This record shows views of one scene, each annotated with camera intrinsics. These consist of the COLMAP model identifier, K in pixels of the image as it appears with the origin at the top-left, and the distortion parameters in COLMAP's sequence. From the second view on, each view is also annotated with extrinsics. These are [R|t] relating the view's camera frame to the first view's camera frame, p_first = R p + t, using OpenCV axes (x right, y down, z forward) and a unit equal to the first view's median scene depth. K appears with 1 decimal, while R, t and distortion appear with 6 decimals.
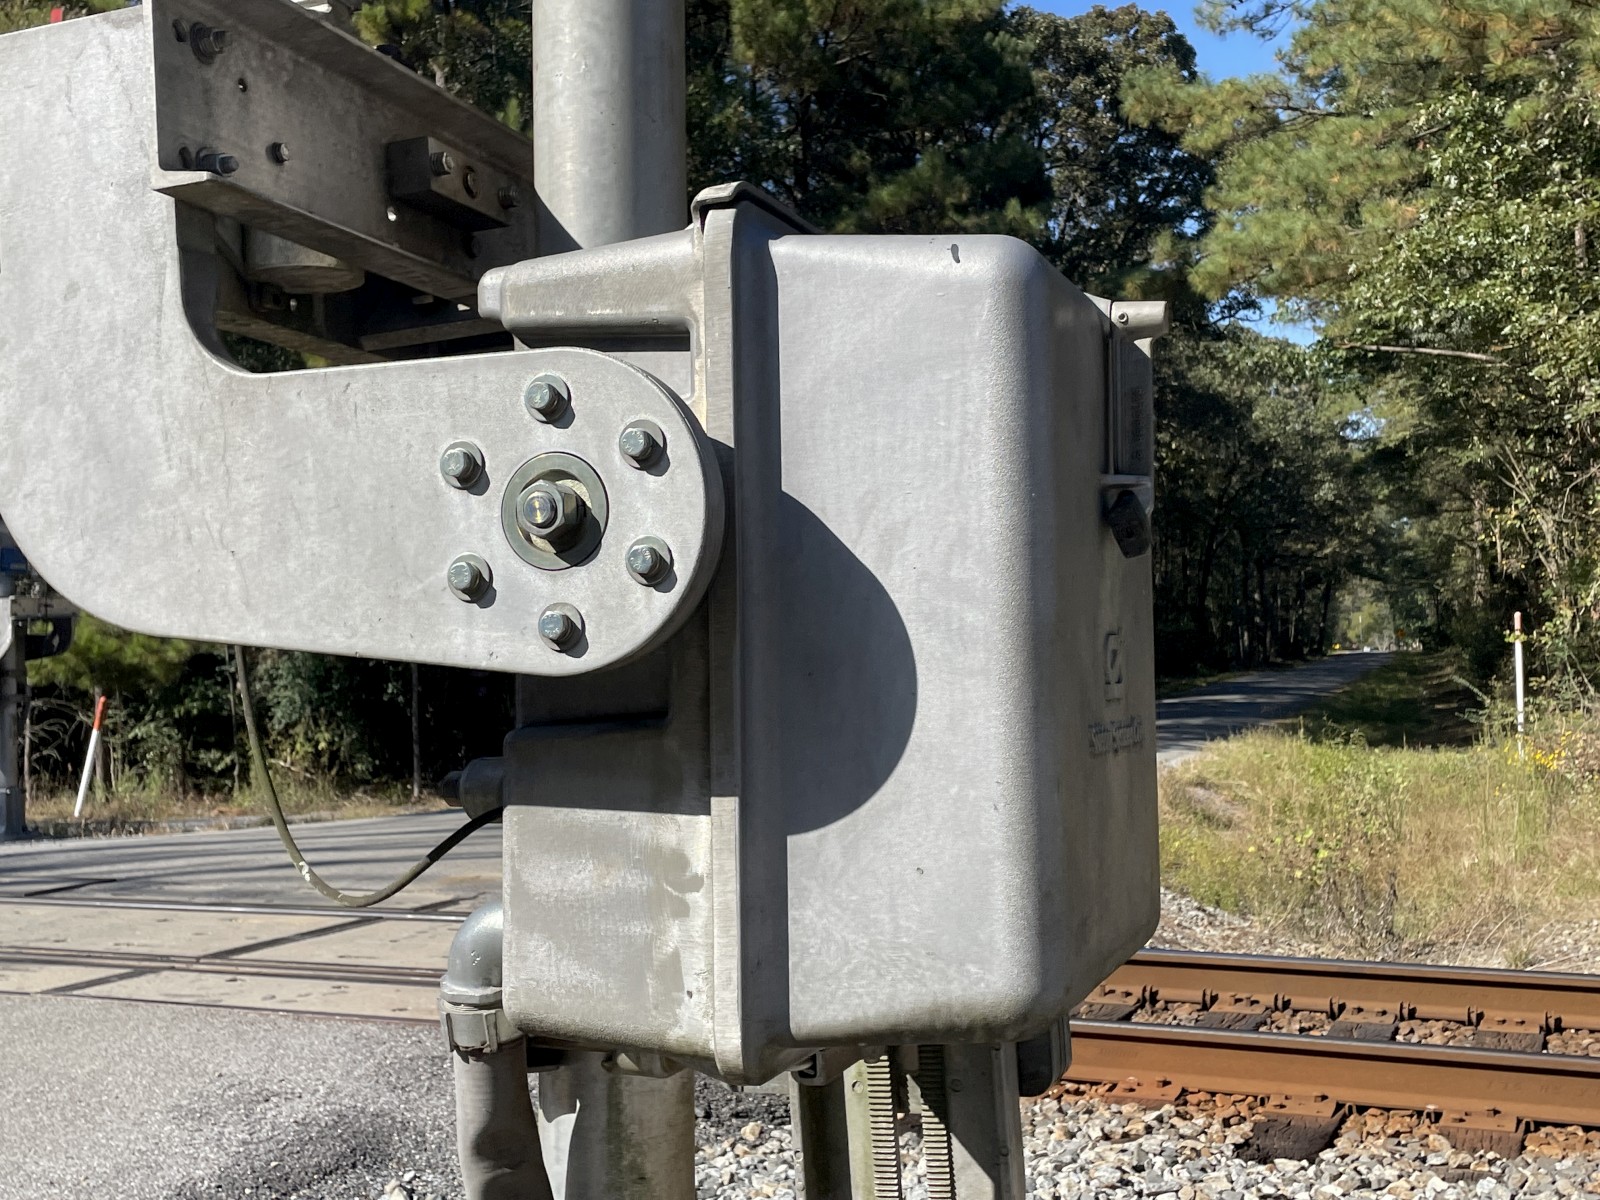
lens RADIAL K [[1807.8, 0, 801.2], [0, 1807.8, 572.7], [0, 0, 1]] dist [0.033033, 0.000000]
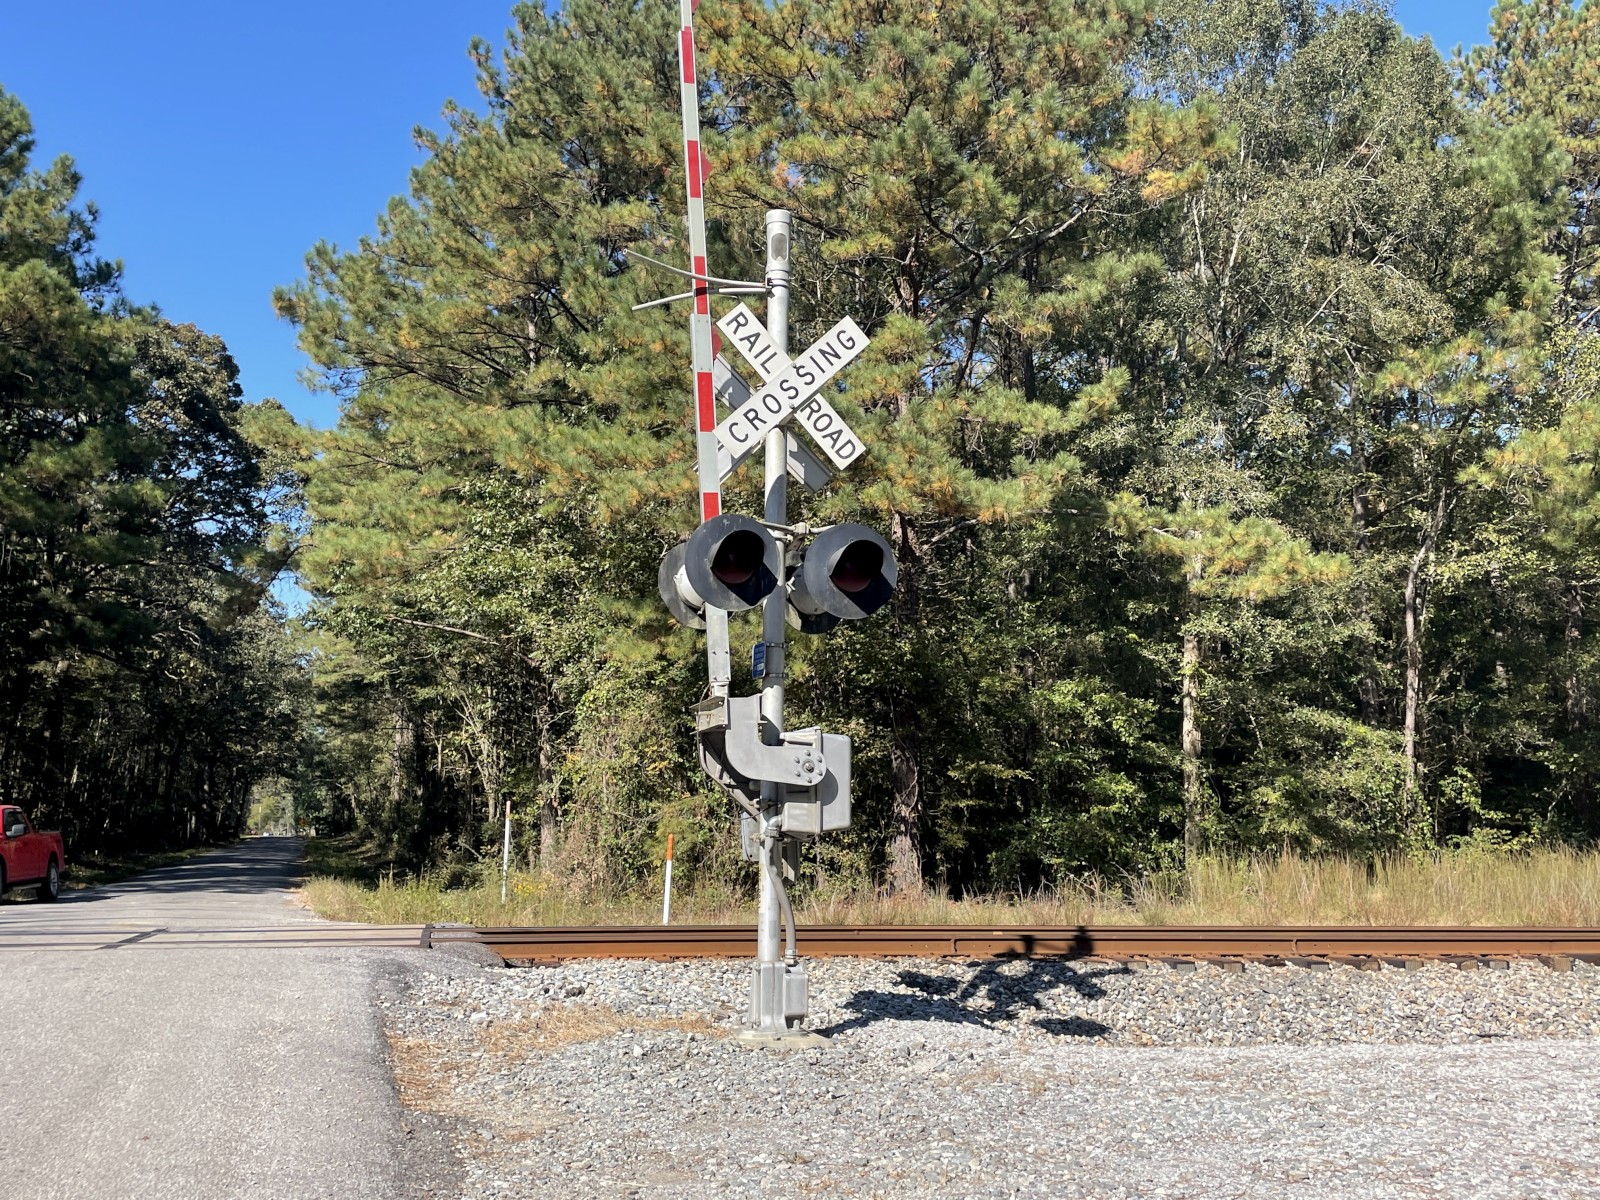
lens RADIAL K [[1439.9, 0, 787.2], [0, 1439.9, 596.4], [0, 0, 1]] dist [0.095974, -0.114450]
pose [[0.799418, 0.116814, 0.589309, -0.139323], [-0.045289, 0.989841, -0.134772, 0.003054], [-0.599066, 0.081050, 0.796587, -0.141472]]
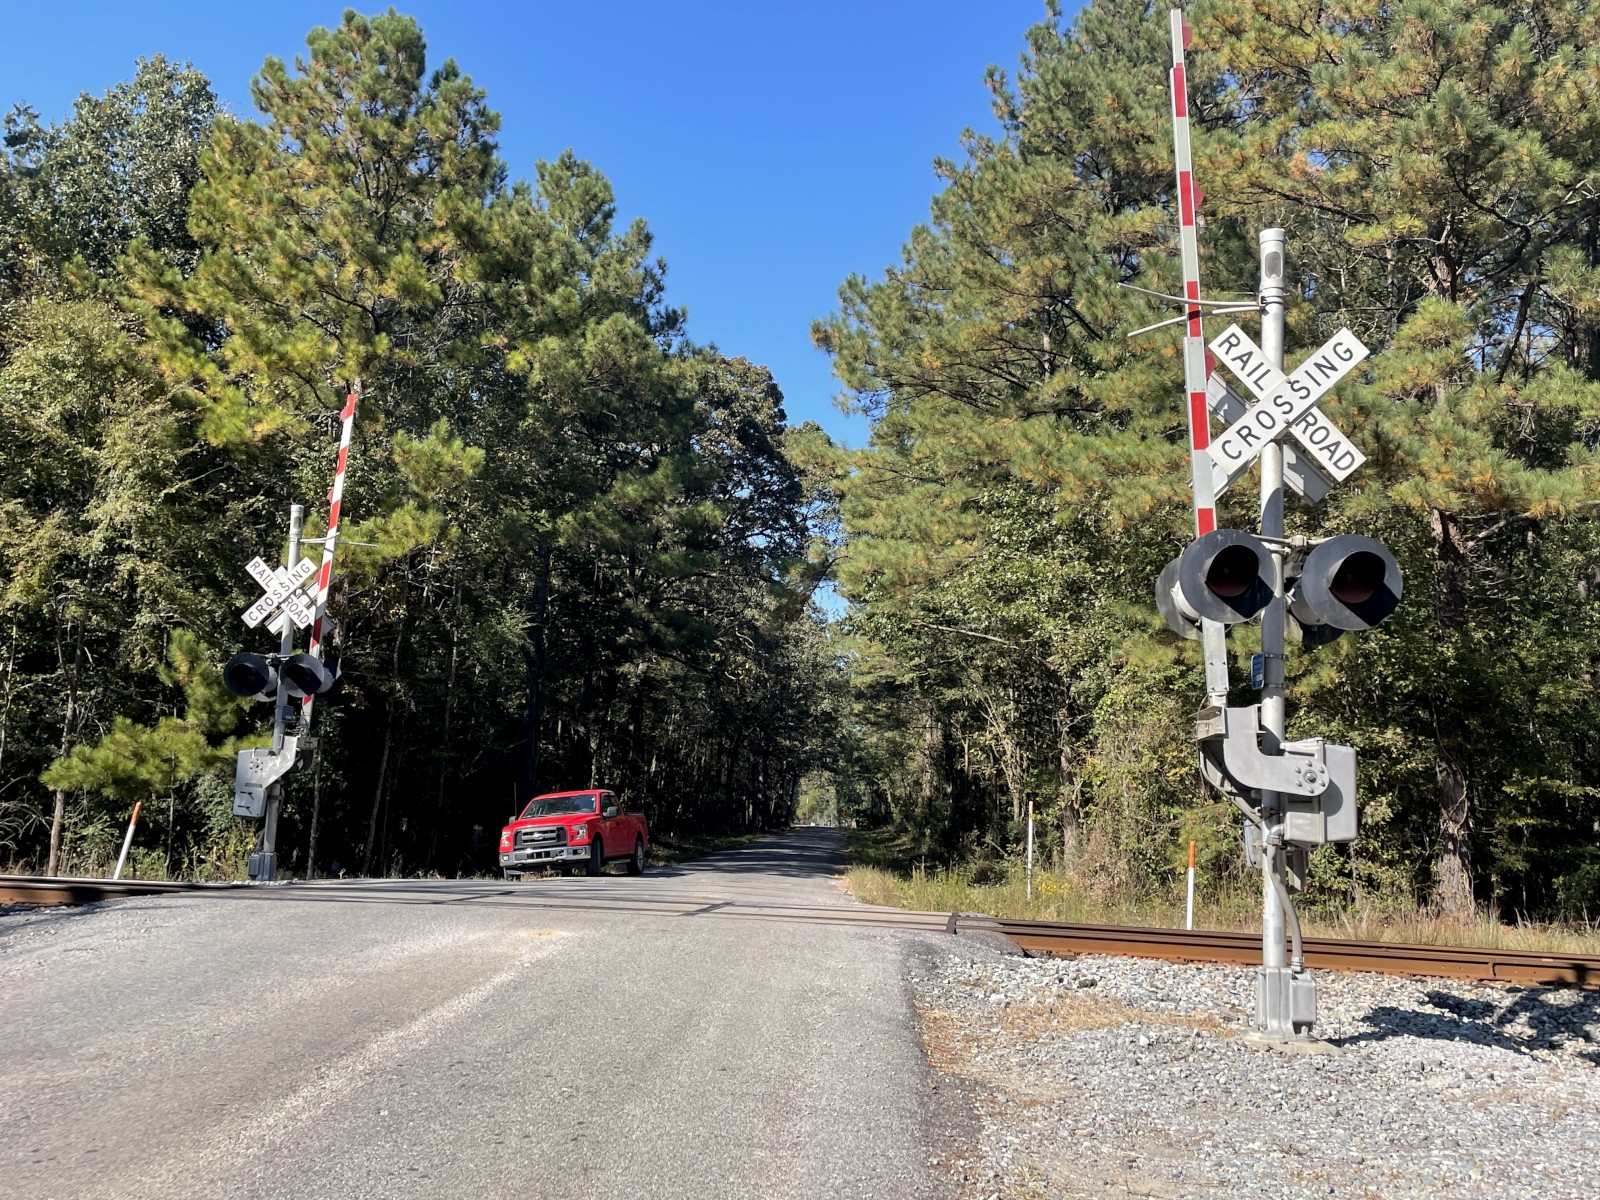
lens RADIAL K [[1439.9, 0, 822.0], [0, 1439.9, 584.4], [0, 0, 1]] dist [0.095974, -0.114450]
pose [[0.950382, 0.105366, 0.292699, -0.144973], [-0.071396, 0.989656, -0.124437, 0.002932], [-0.302783, 0.097365, 0.948073, -0.160758]]
